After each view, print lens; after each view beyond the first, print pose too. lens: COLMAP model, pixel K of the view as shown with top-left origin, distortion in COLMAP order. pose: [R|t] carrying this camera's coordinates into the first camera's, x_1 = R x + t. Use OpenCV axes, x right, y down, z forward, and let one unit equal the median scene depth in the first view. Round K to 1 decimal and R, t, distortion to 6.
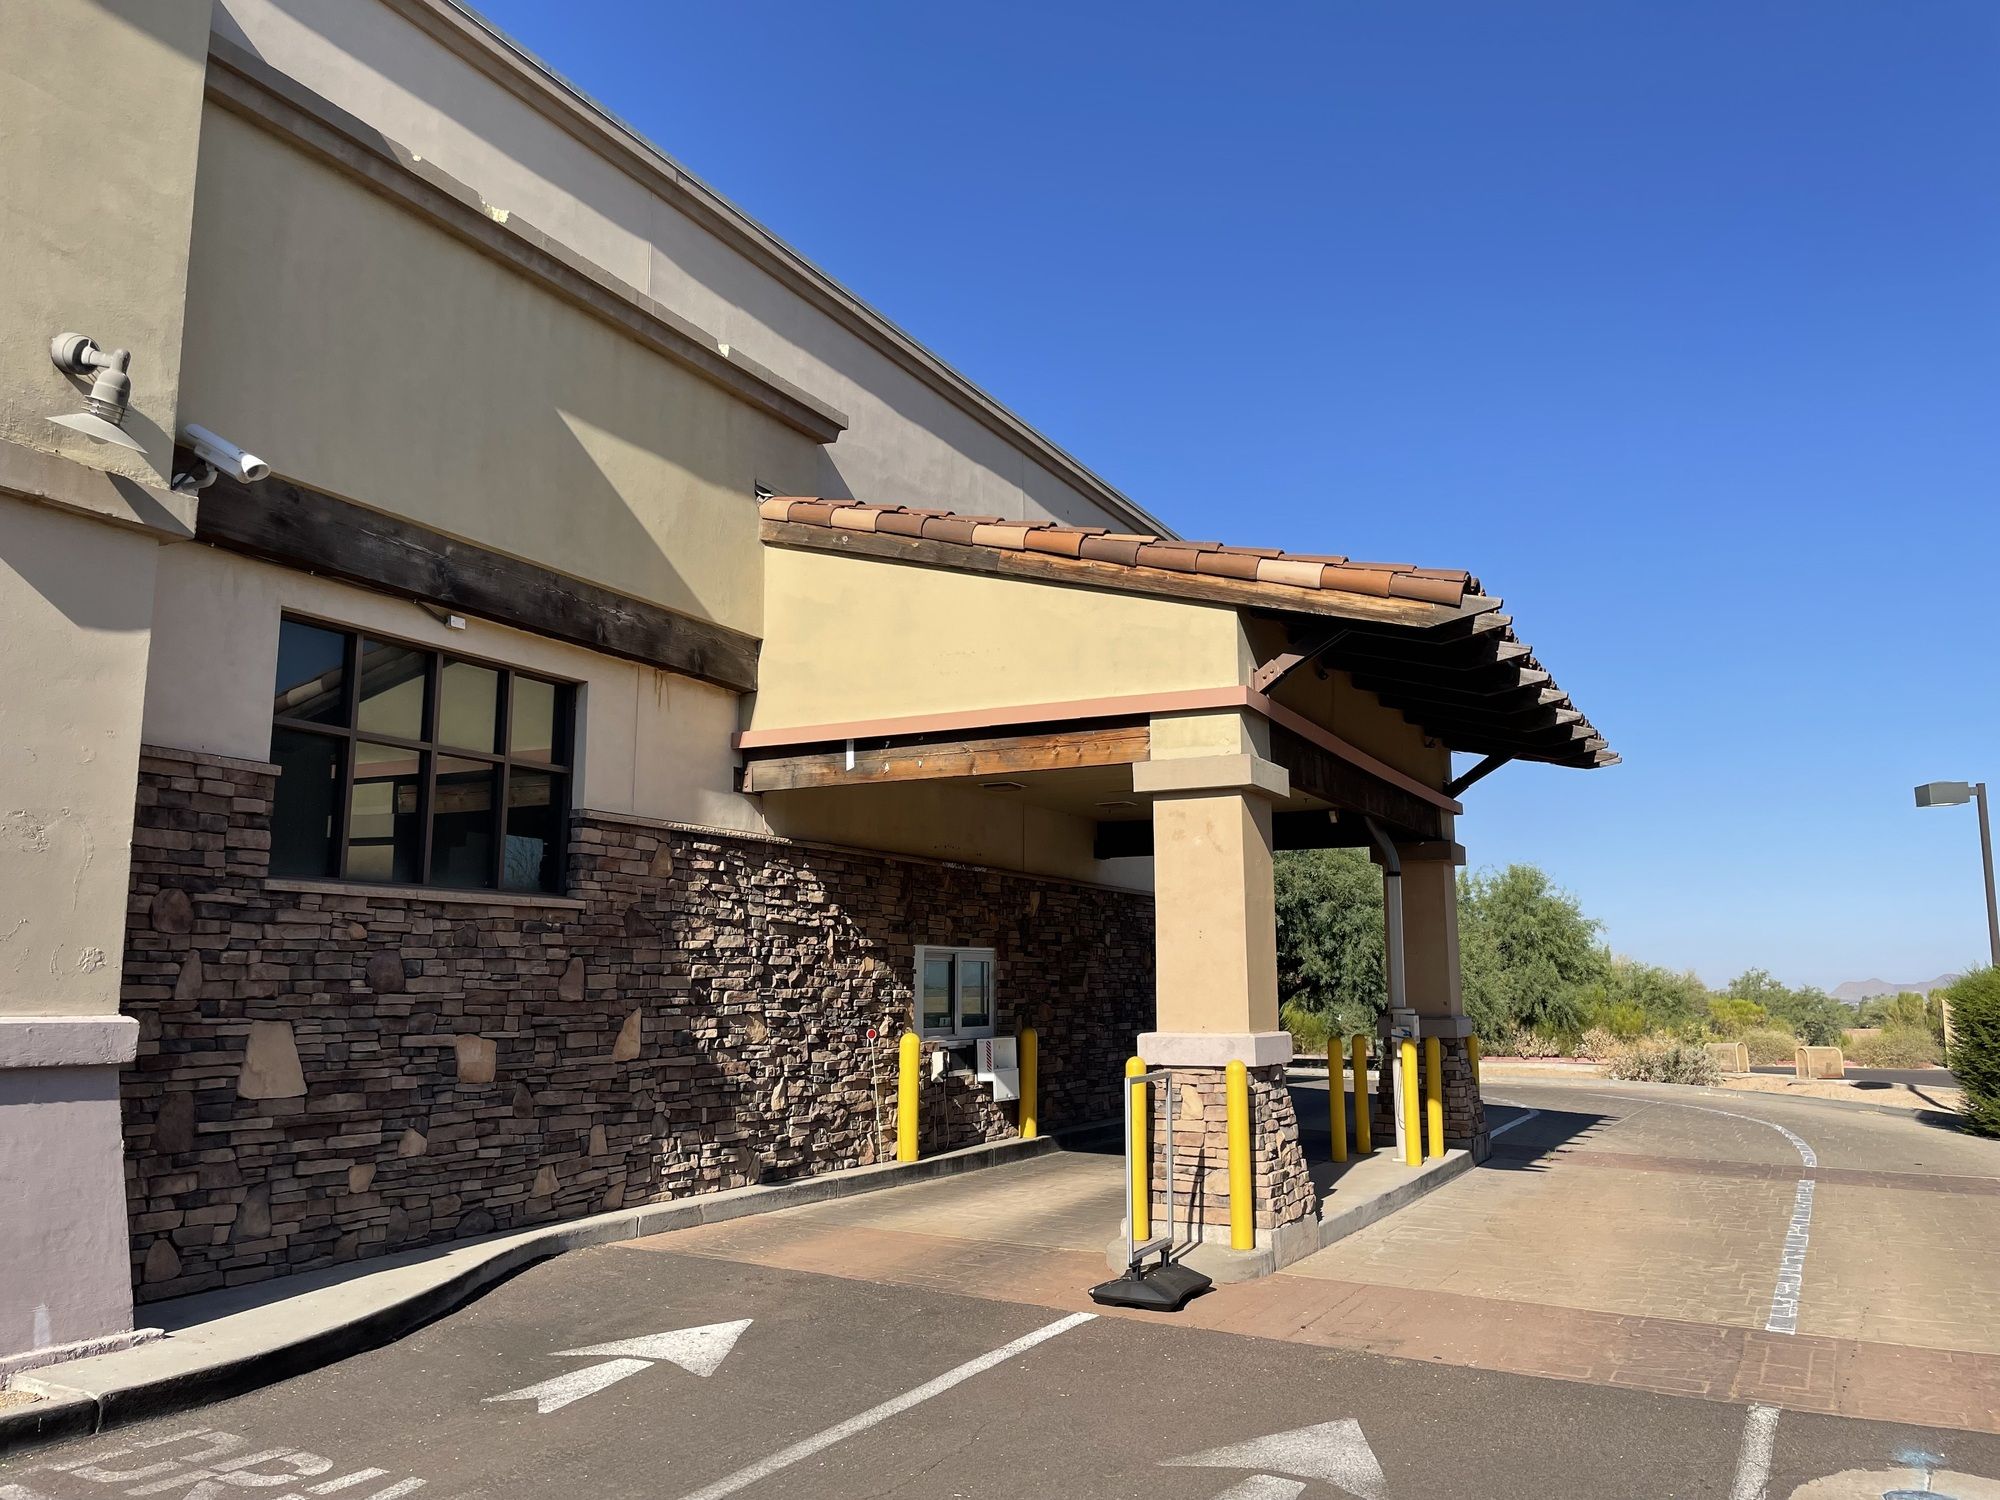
lens RADIAL K [[1492.6, 0, 1009.6], [0, 1492.6, 756.3], [0, 0, 1]] dist [0.115123, -0.160818]
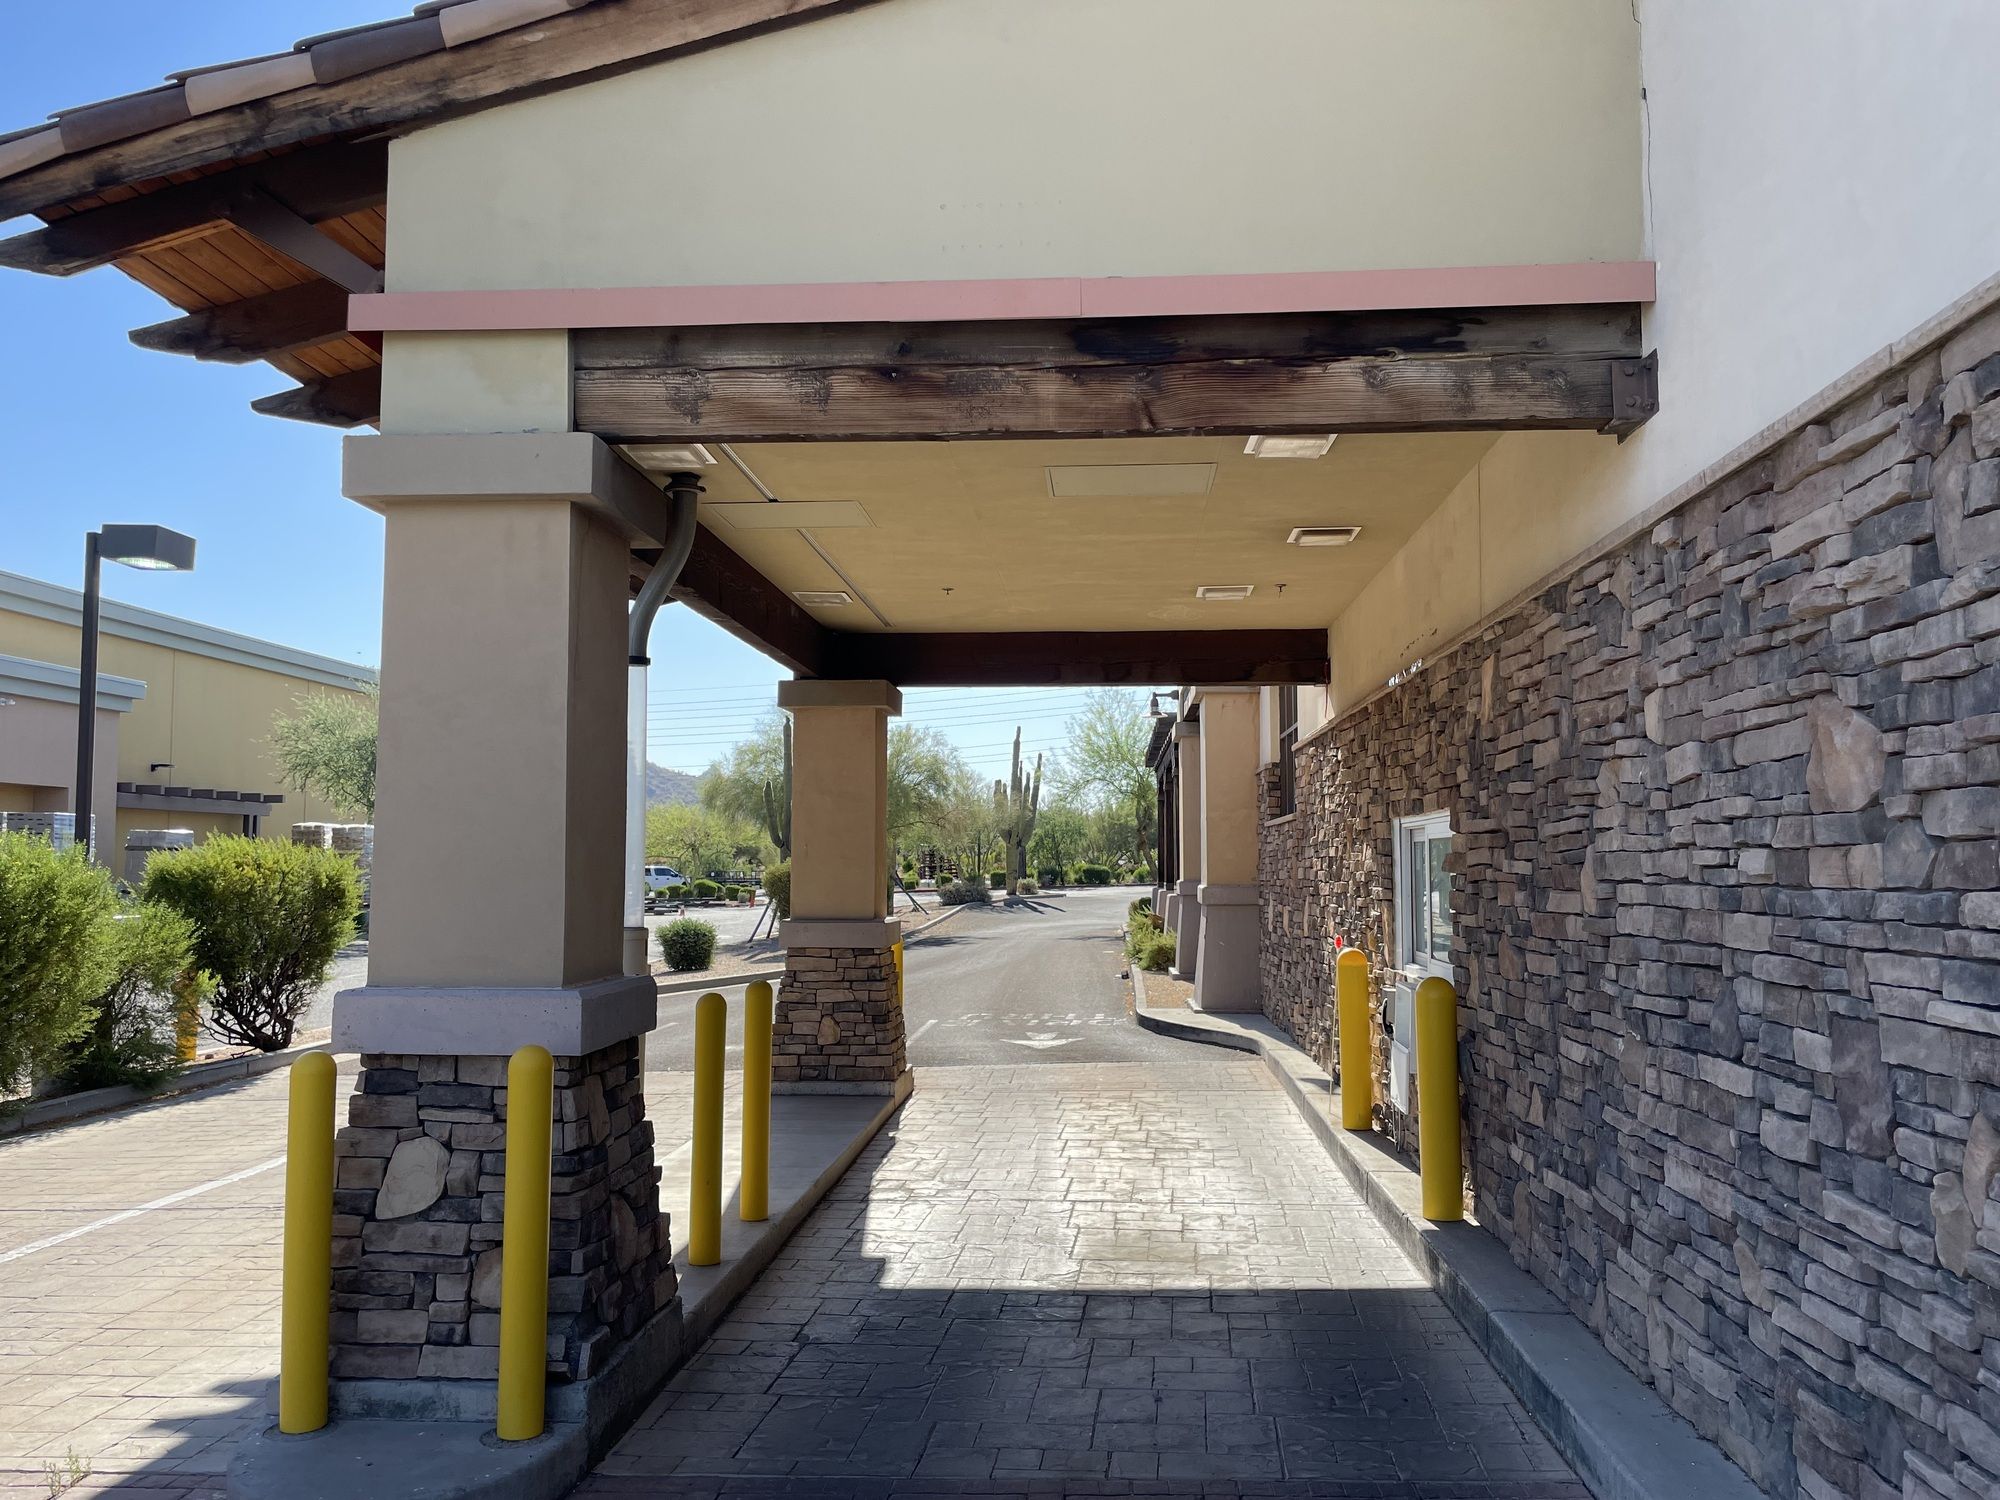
lens RADIAL K [[1492.6, 0, 1009.6], [0, 1492.6, 756.3], [0, 0, 1]] dist [0.115123, -0.160818]
pose [[-0.917976, -0.031489, -0.395383, 0.284096], [0.058753, 0.975051, -0.214065, 0.187393], [0.392259, -0.219736, -0.893224, 1.248159]]
